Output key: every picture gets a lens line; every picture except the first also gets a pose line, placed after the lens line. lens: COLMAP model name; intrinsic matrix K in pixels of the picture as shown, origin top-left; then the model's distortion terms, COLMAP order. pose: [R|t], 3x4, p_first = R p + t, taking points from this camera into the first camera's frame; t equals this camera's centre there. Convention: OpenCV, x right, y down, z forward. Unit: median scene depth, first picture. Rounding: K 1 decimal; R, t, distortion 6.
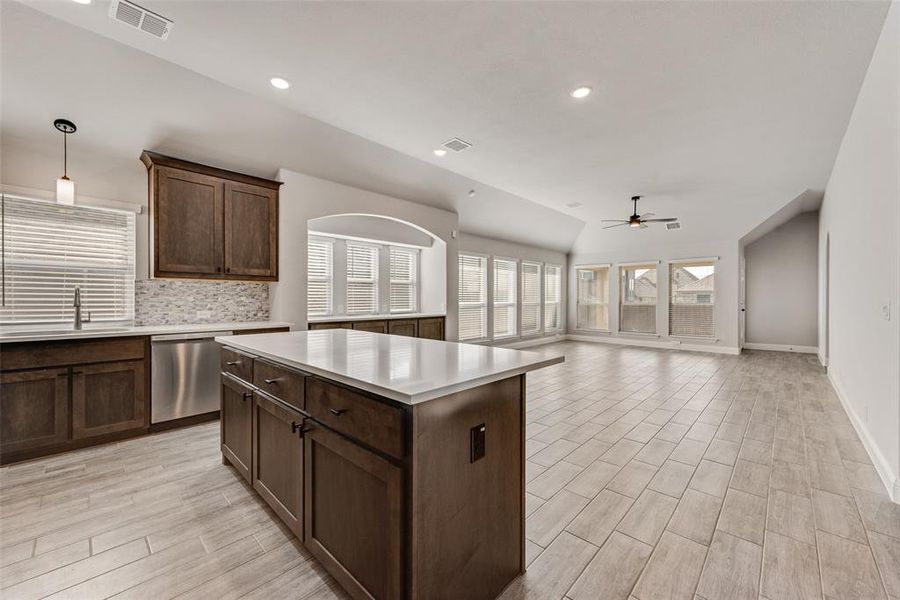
lens RADIAL K [[351.4, 0, 447.3], [0, 351.4, 300.9], [0, 0, 1]] dist [0.008361, -0.000072]
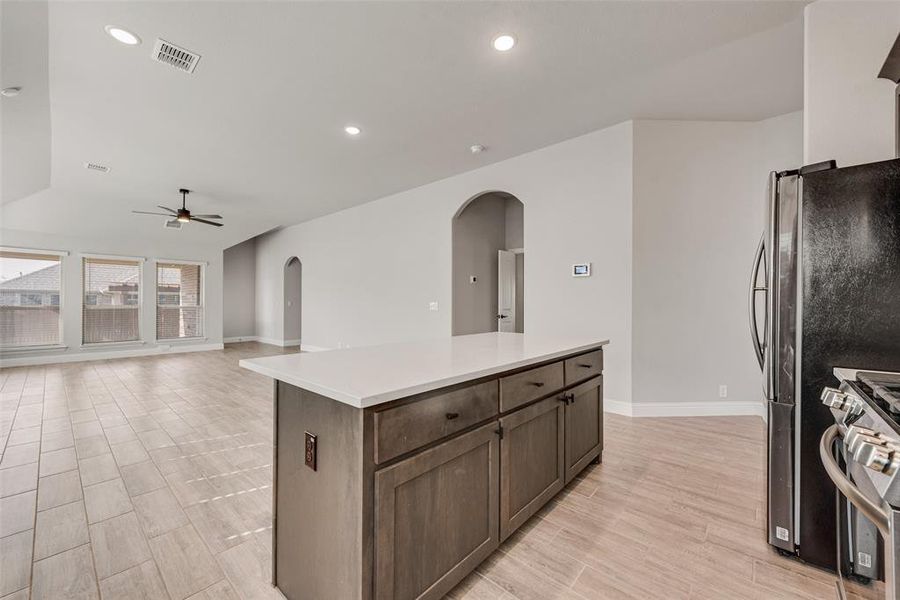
lens RADIAL K [[351.4, 0, 447.3], [0, 351.4, 300.9], [0, 0, 1]] dist [0.008361, -0.000072]
pose [[-0.033555, 0.001687, 0.999435, -0.677282], [0.002192, 0.999996, -0.001614, -0.005041], [-0.999434, 0.002136, -0.033559, 0.582950]]
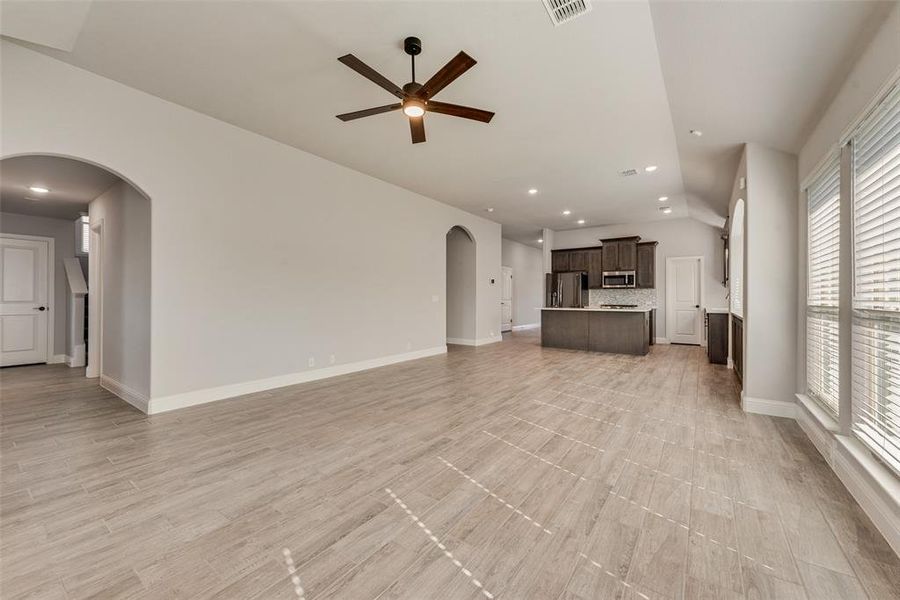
lens RADIAL K [[359.1, 0, 436.8], [0, 359.1, 298.2], [0, 0, 1]] dist [-0.000057, -0.000053]
pose [[-0.992489, -0.003862, -0.122271, 0.947630], [-0.004311, 0.999985, 0.003409, 0.008330], [0.122256, 0.003911, -0.992491, 2.398430]]
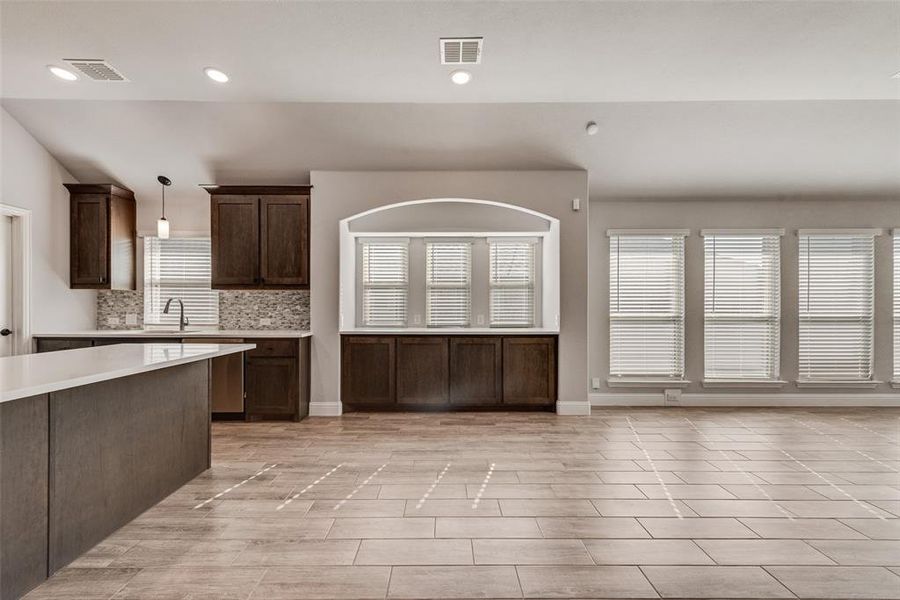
lens RADIAL K [[355.2, 0, 445.7], [0, 355.2, 307.6], [0, 0, 1]] dist [0.008556, -0.000228]
pose [[0.693568, 0.000212, -0.720391, 0.486003], [-0.004769, 0.999979, -0.004297, -0.003247], [0.720376, 0.006416, 0.693554, 0.609126]]
